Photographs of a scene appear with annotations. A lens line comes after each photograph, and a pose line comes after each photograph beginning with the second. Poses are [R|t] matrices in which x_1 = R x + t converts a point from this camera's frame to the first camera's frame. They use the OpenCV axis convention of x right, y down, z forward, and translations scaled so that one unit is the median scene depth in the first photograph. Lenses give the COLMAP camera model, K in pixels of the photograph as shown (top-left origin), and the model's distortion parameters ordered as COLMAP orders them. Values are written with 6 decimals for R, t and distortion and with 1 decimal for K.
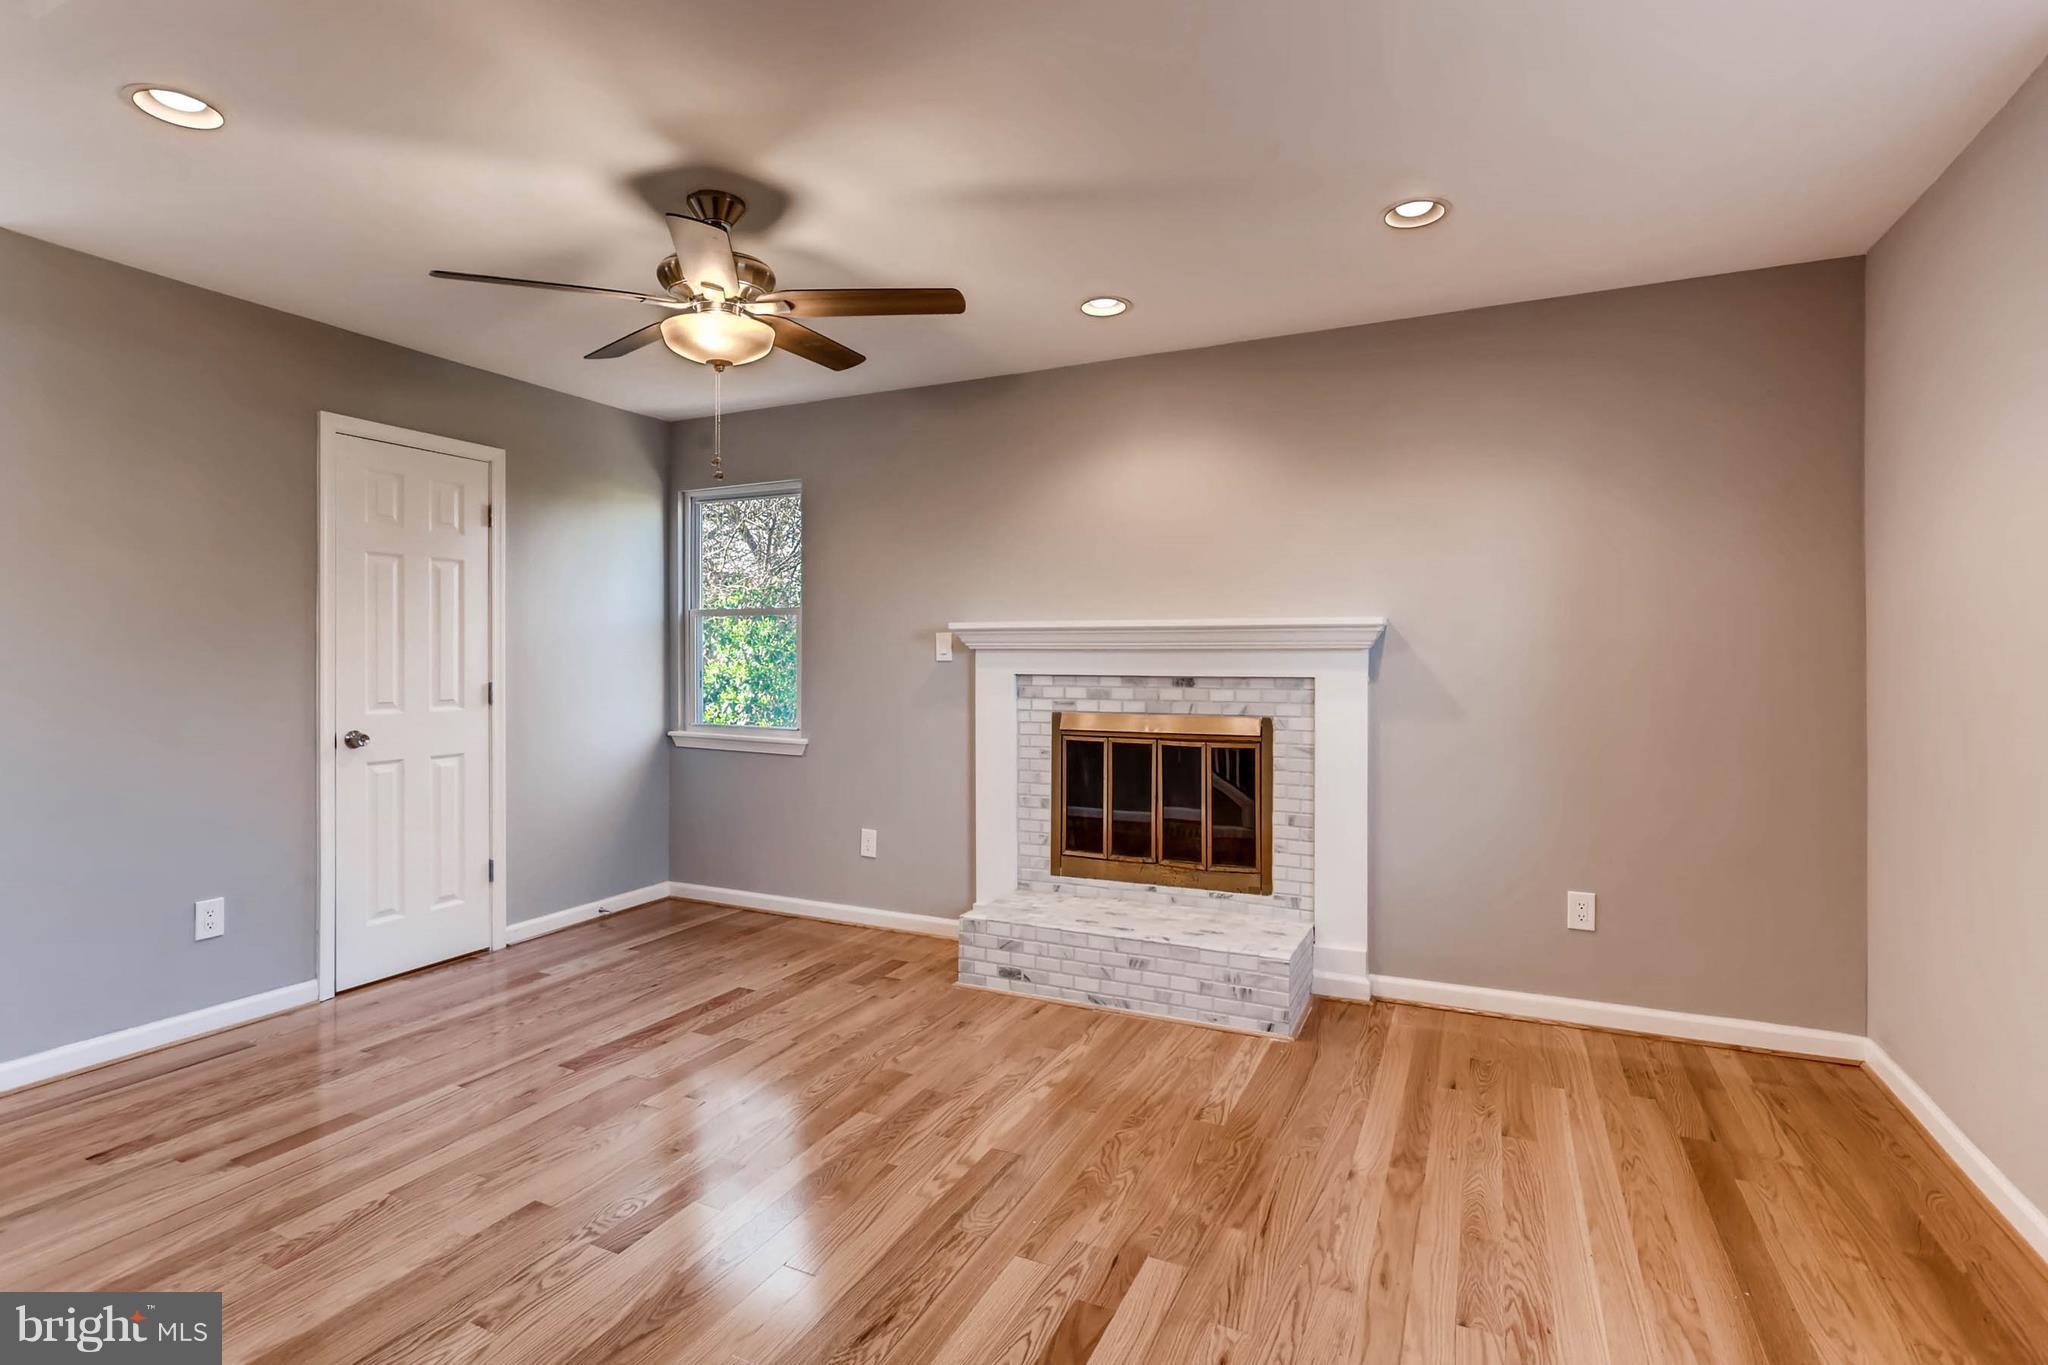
lens RADIAL K [[980.6, 0, 1026.7], [0, 980.6, 663.3], [0, 0, 1]] dist [0.000424, -0.000375]
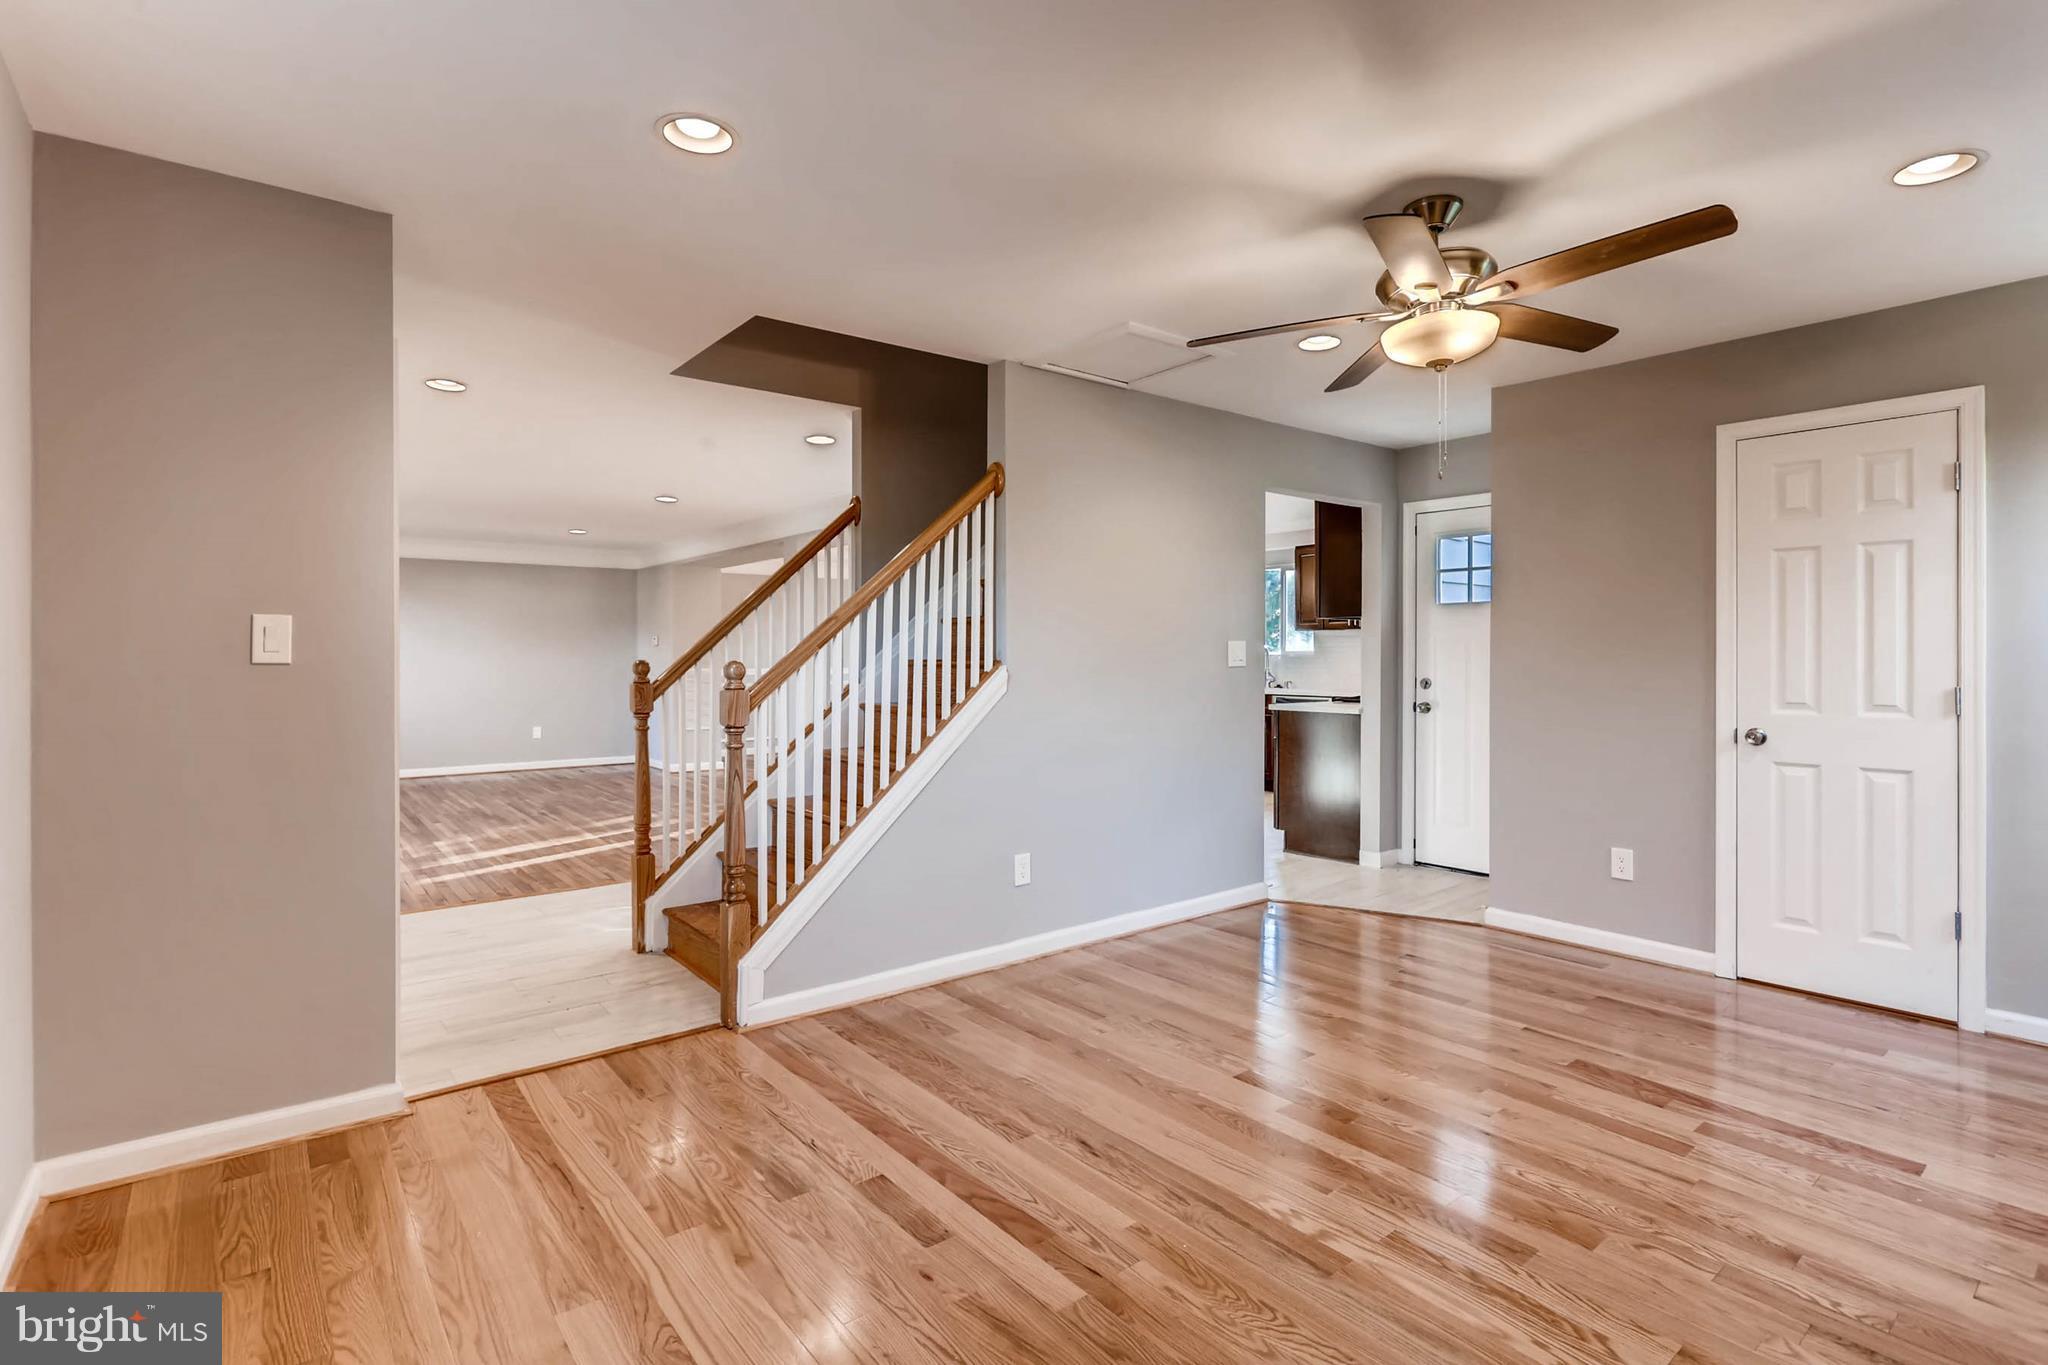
lens RADIAL K [[980.6, 0, 1026.7], [0, 980.6, 663.3], [0, 0, 1]] dist [0.000424, -0.000375]
pose [[-0.438657, 0.006504, -0.898631, 0.584916], [-0.002747, 0.999959, 0.008578, -0.005736], [0.898651, 0.006231, -0.438621, 0.798936]]
